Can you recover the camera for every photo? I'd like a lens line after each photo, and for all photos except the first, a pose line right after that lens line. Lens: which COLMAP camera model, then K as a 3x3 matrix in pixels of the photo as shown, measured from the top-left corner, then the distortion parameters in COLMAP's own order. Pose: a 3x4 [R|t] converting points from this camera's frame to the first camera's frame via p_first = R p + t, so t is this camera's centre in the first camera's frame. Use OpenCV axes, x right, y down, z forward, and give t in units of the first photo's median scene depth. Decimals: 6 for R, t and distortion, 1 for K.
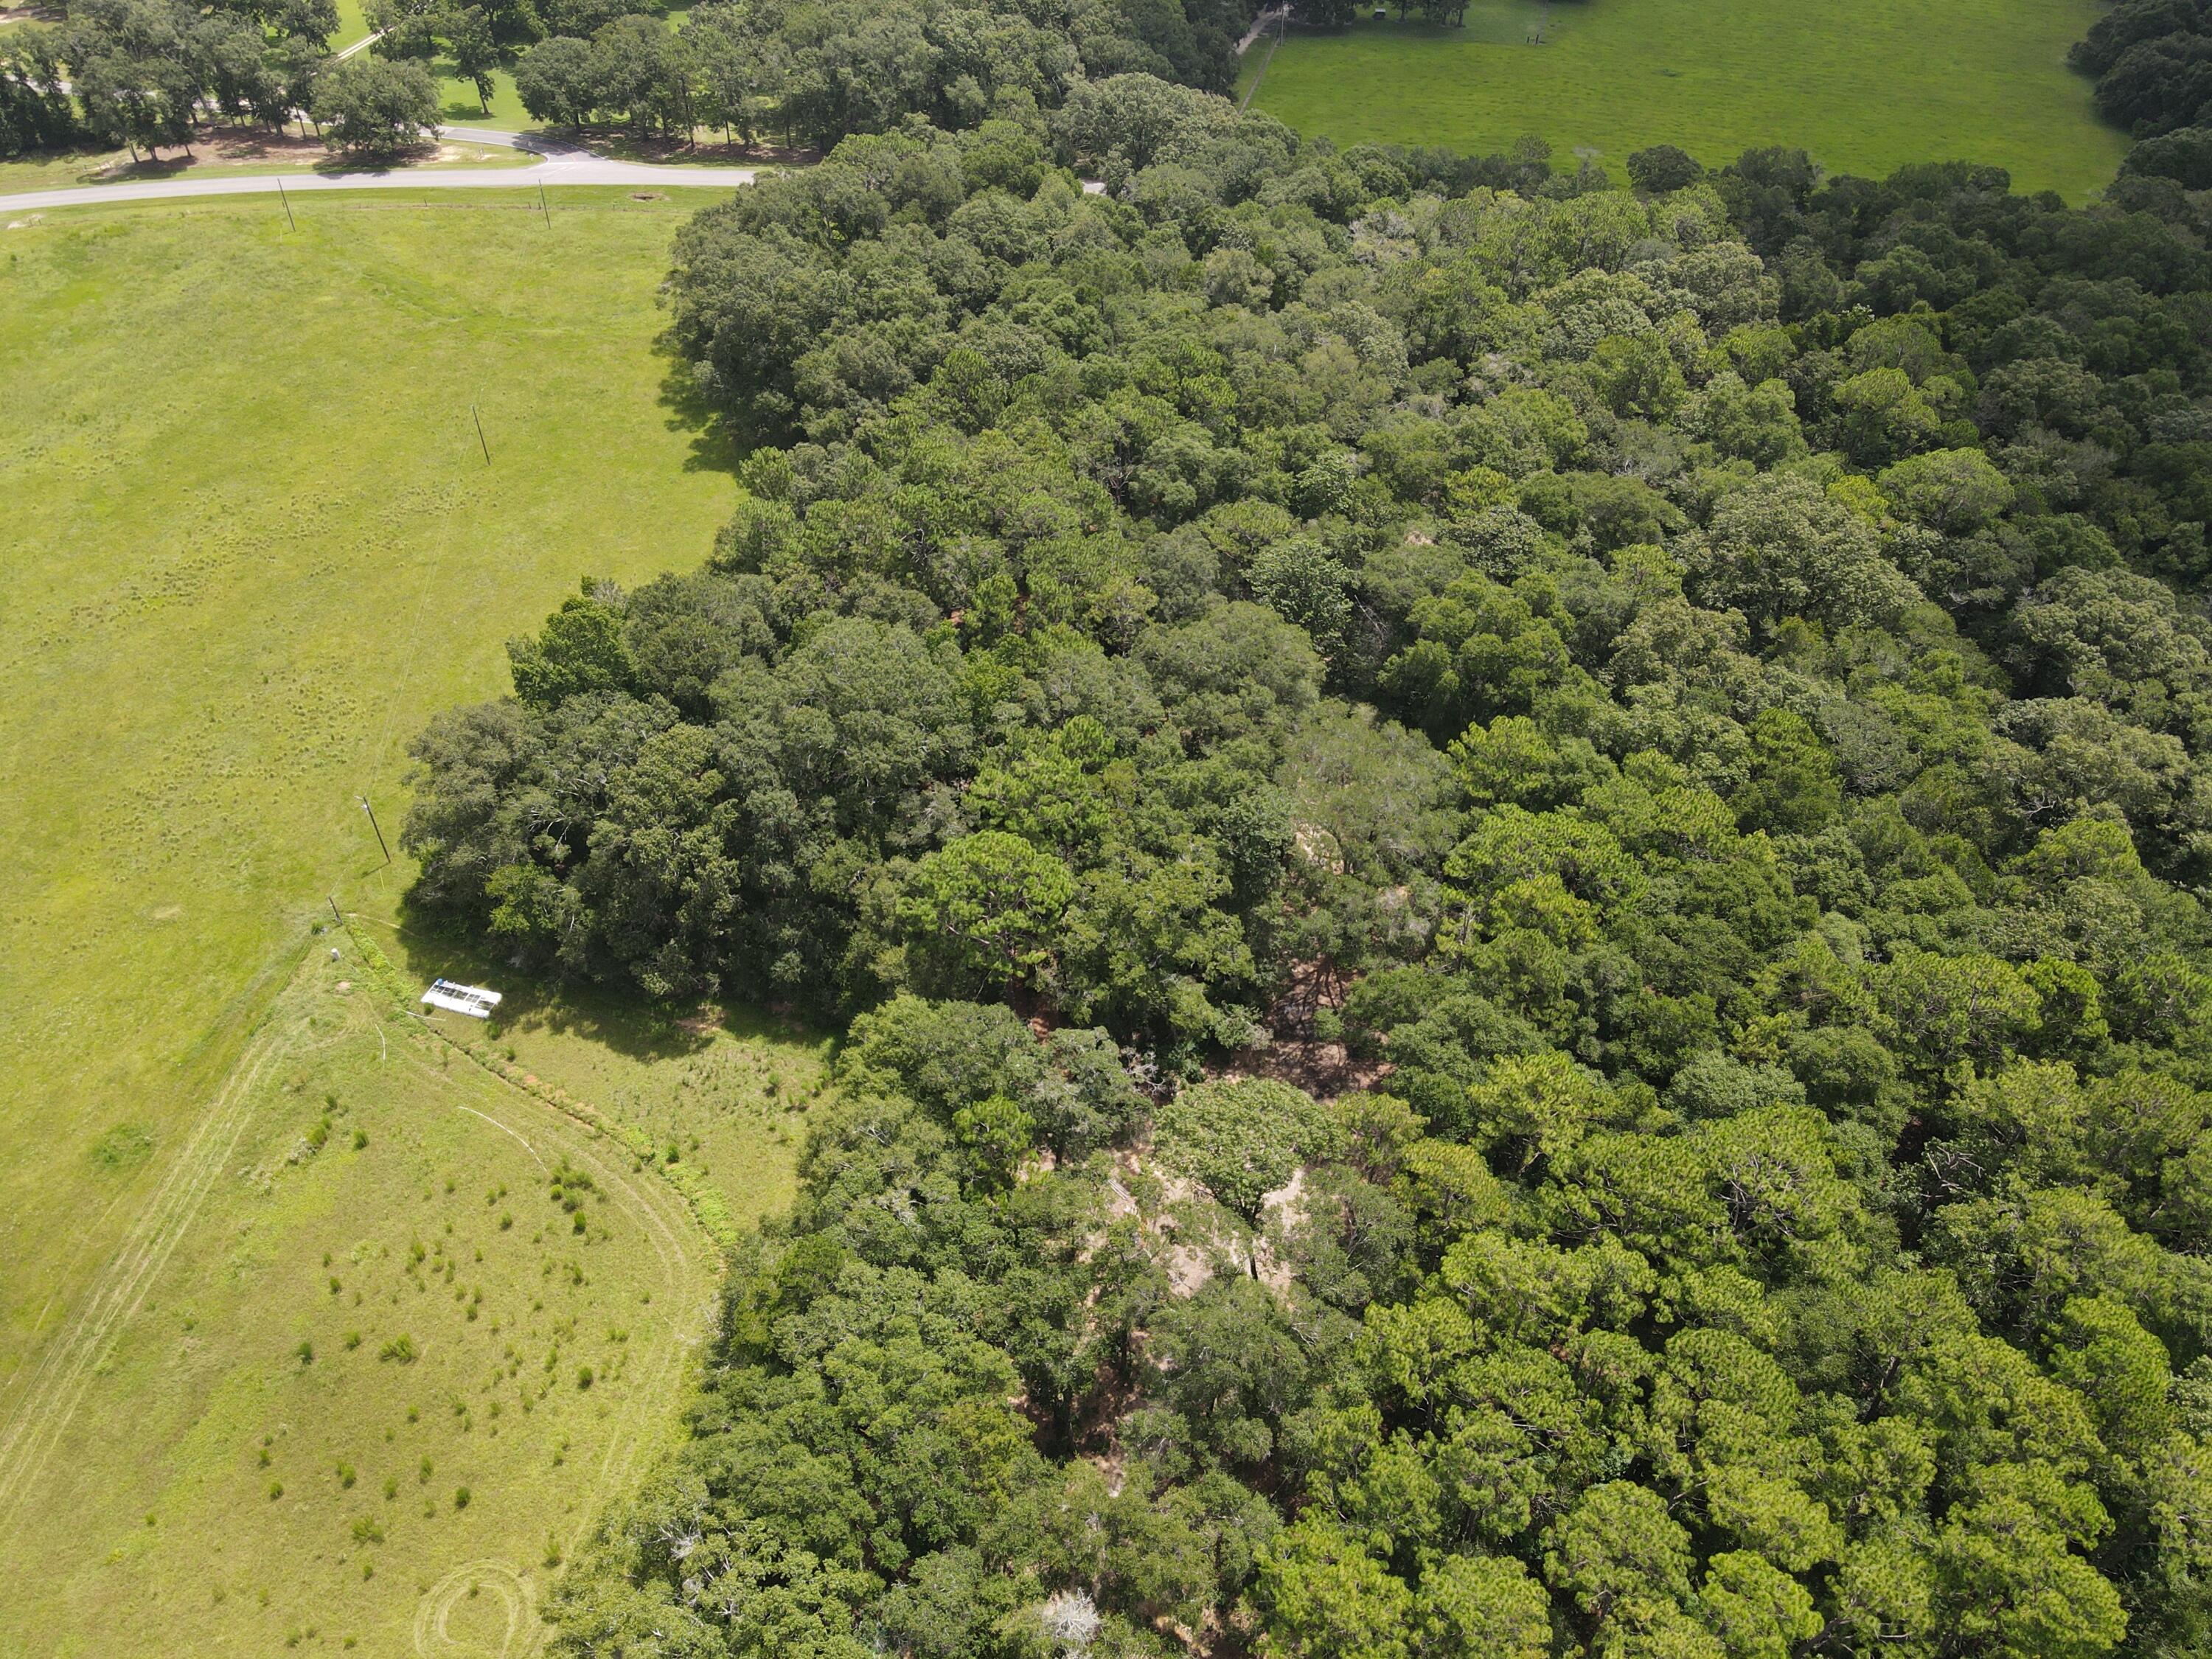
lens RADIAL K [[1620.1, 0, 1106.2], [0, 1620.1, 838.9], [0, 0, 1]] dist [-0.000839, 0.027975]
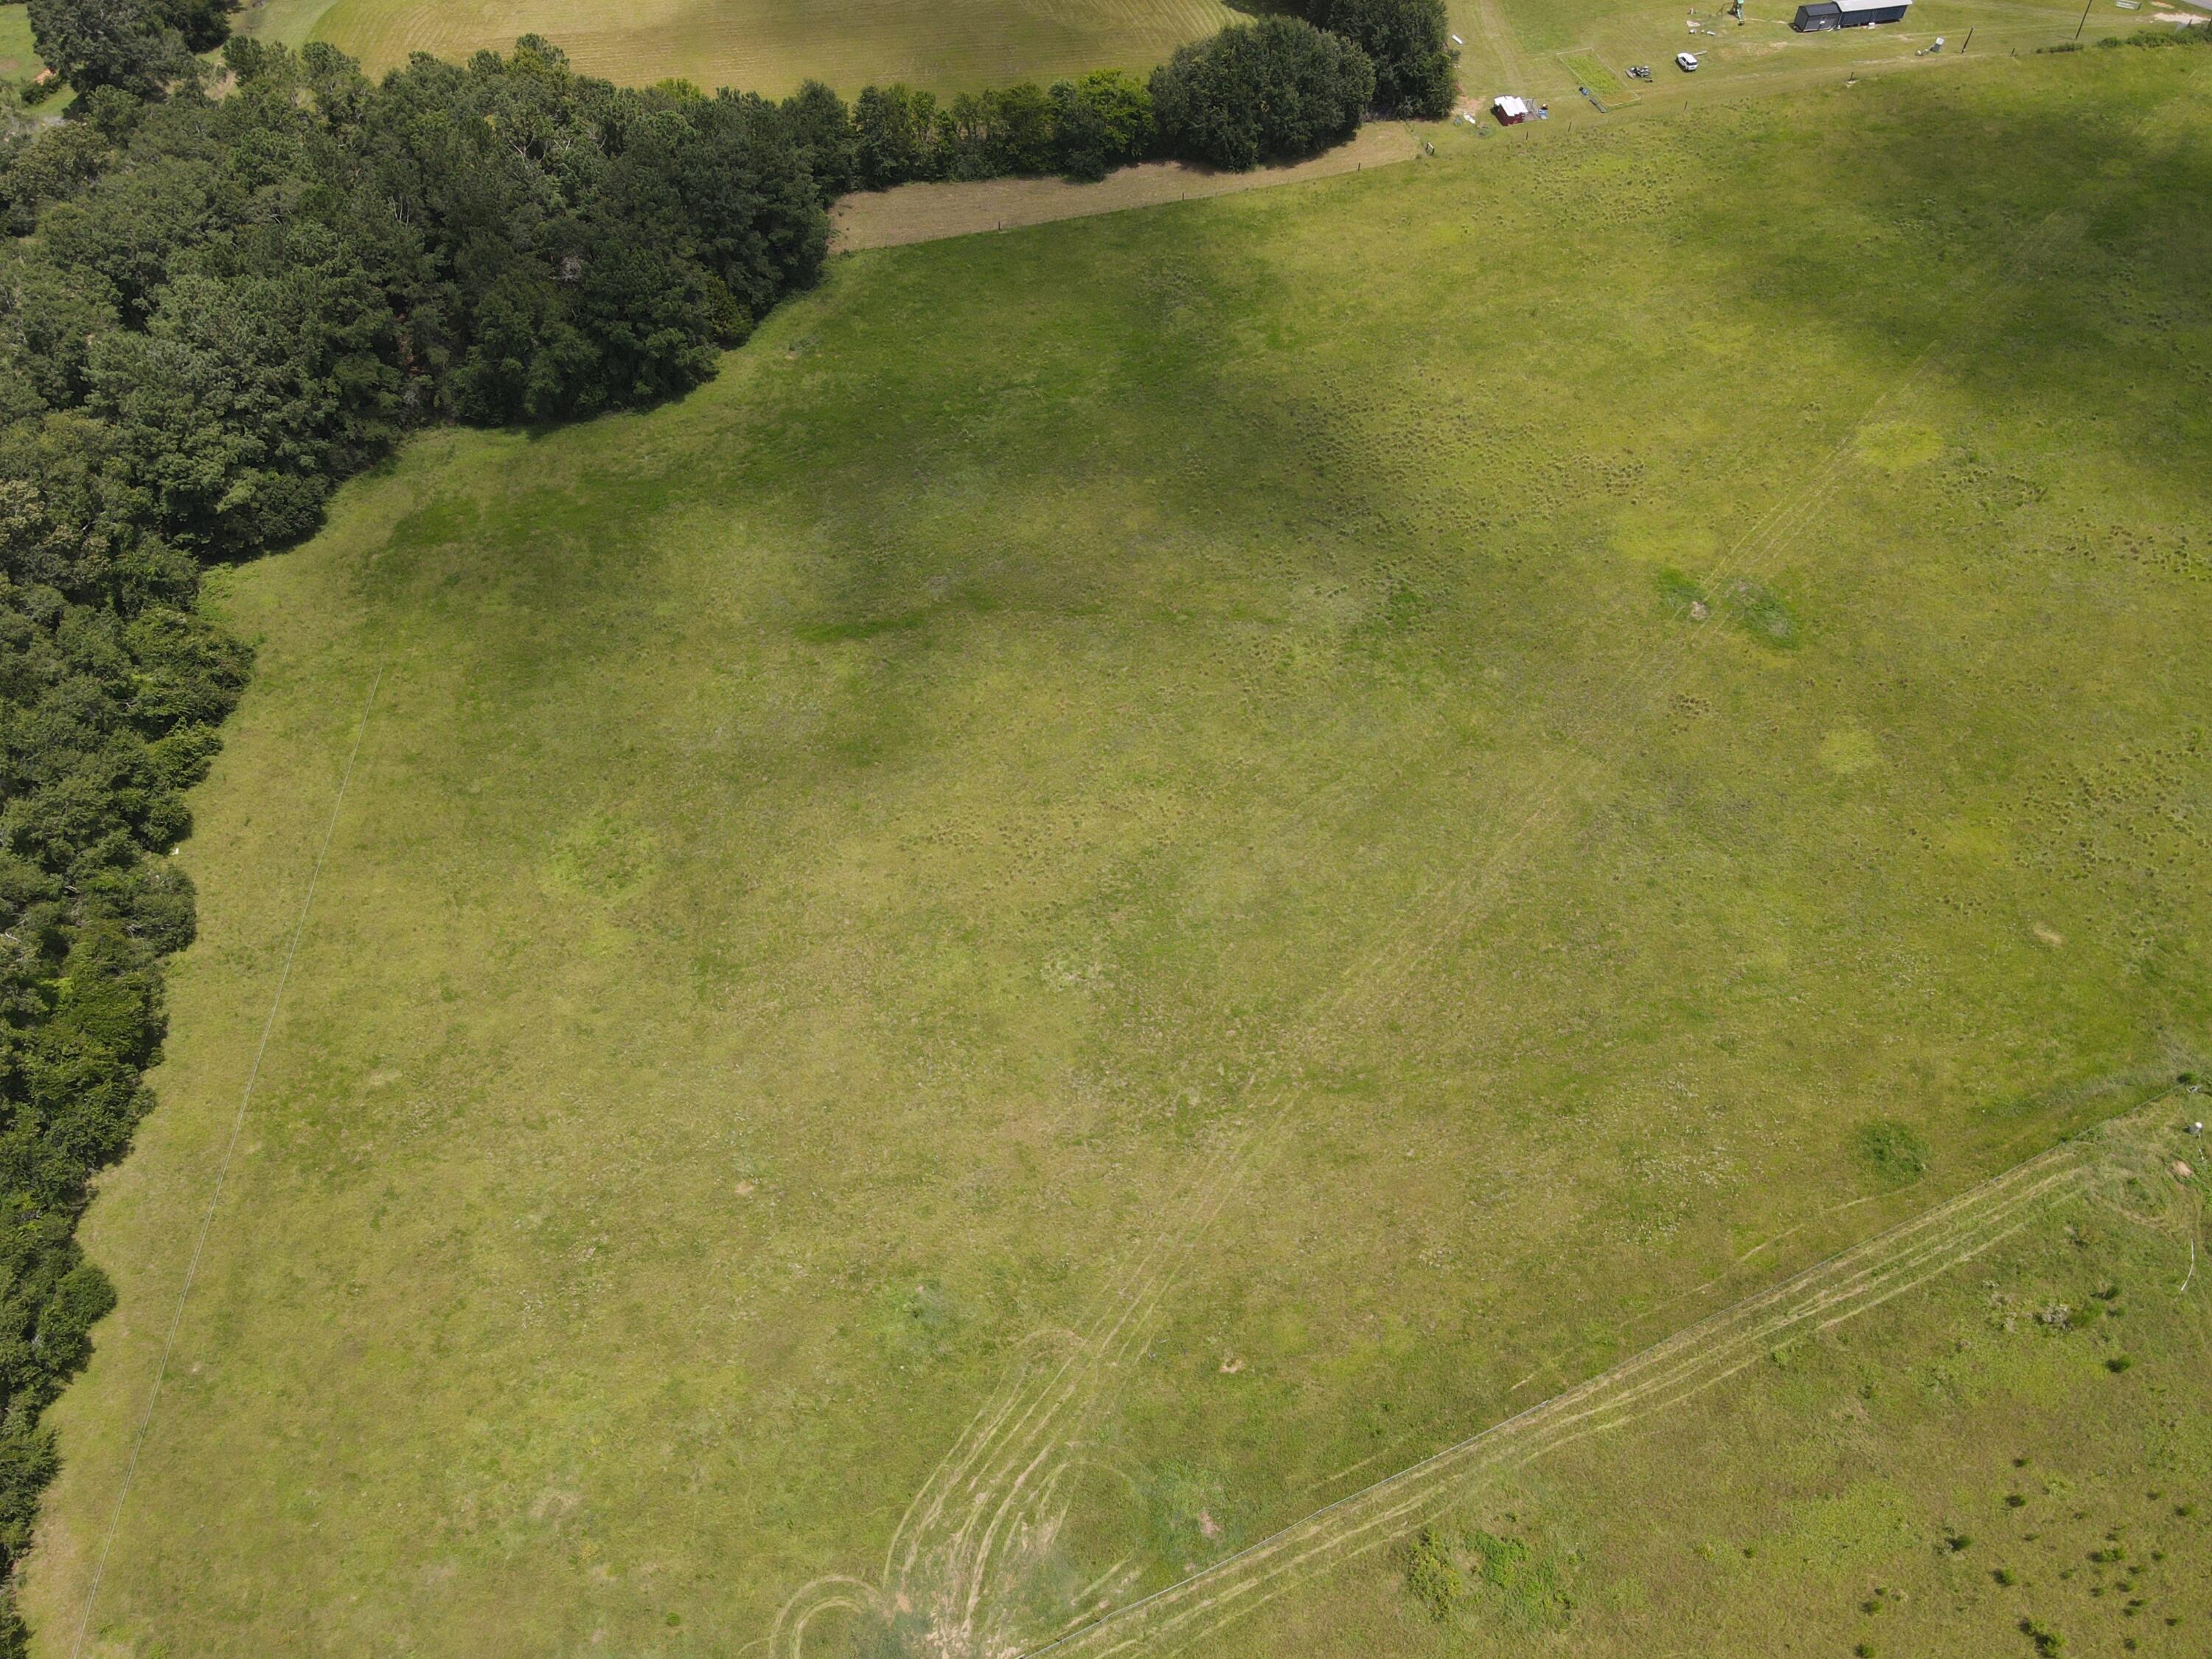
lens RADIAL K [[1625.8, 0, 1111.6], [0, 1625.8, 835.0], [0, 0, 1]] dist [-0.000960, 0.032381]
pose [[0.507913, 0.667923, -0.543969, -0.423282], [-0.587517, 0.730423, 0.348290, -0.006011], [0.629958, 0.142690, 0.763408, -0.031224]]
